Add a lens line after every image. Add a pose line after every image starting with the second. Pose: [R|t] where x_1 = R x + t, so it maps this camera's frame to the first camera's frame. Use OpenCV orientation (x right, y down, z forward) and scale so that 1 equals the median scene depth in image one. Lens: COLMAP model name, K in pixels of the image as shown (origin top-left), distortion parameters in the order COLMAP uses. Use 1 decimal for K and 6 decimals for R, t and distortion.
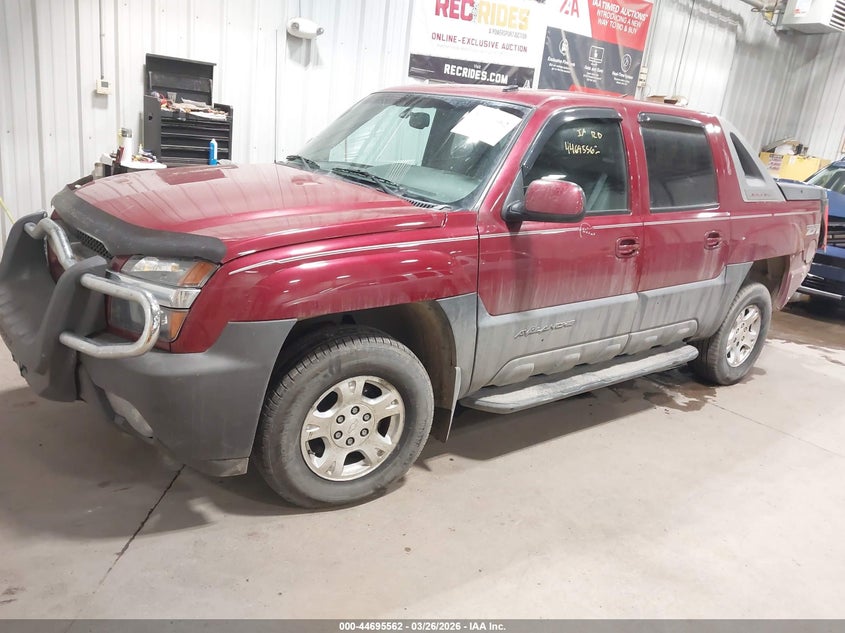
lens RADIAL K [[663.3, 0, 420.7], [0, 663.3, 317.0], [0, 0, 1]] dist [0.006864, -0.001211]
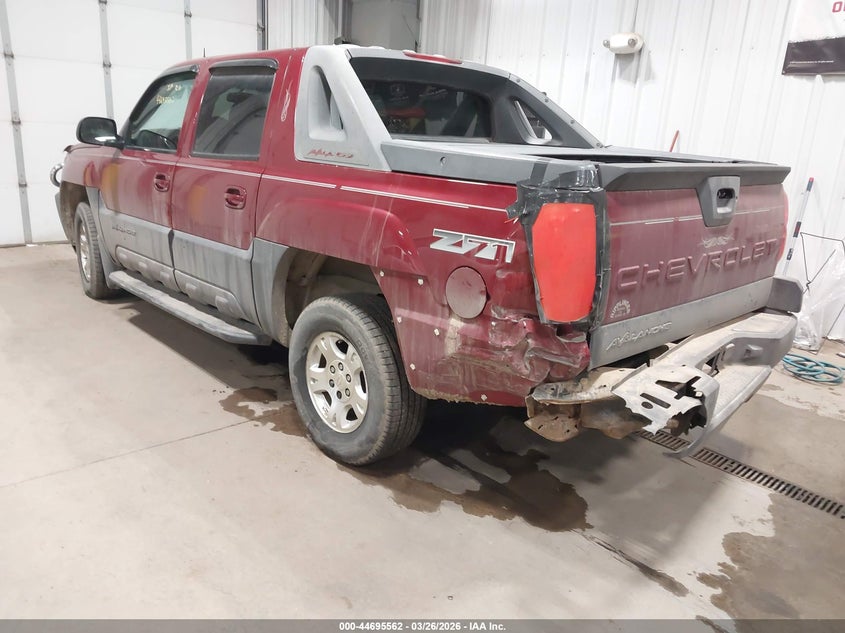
lens RADIAL K [[663.3, 0, 420.7], [0, 663.3, 317.0], [0, 0, 1]] dist [0.006864, -0.001211]
pose [[0.090255, 0.182116, -0.979126, 1.184119], [-0.331989, 0.932408, 0.142824, -0.157575], [0.938955, 0.312169, 0.144615, 1.043585]]
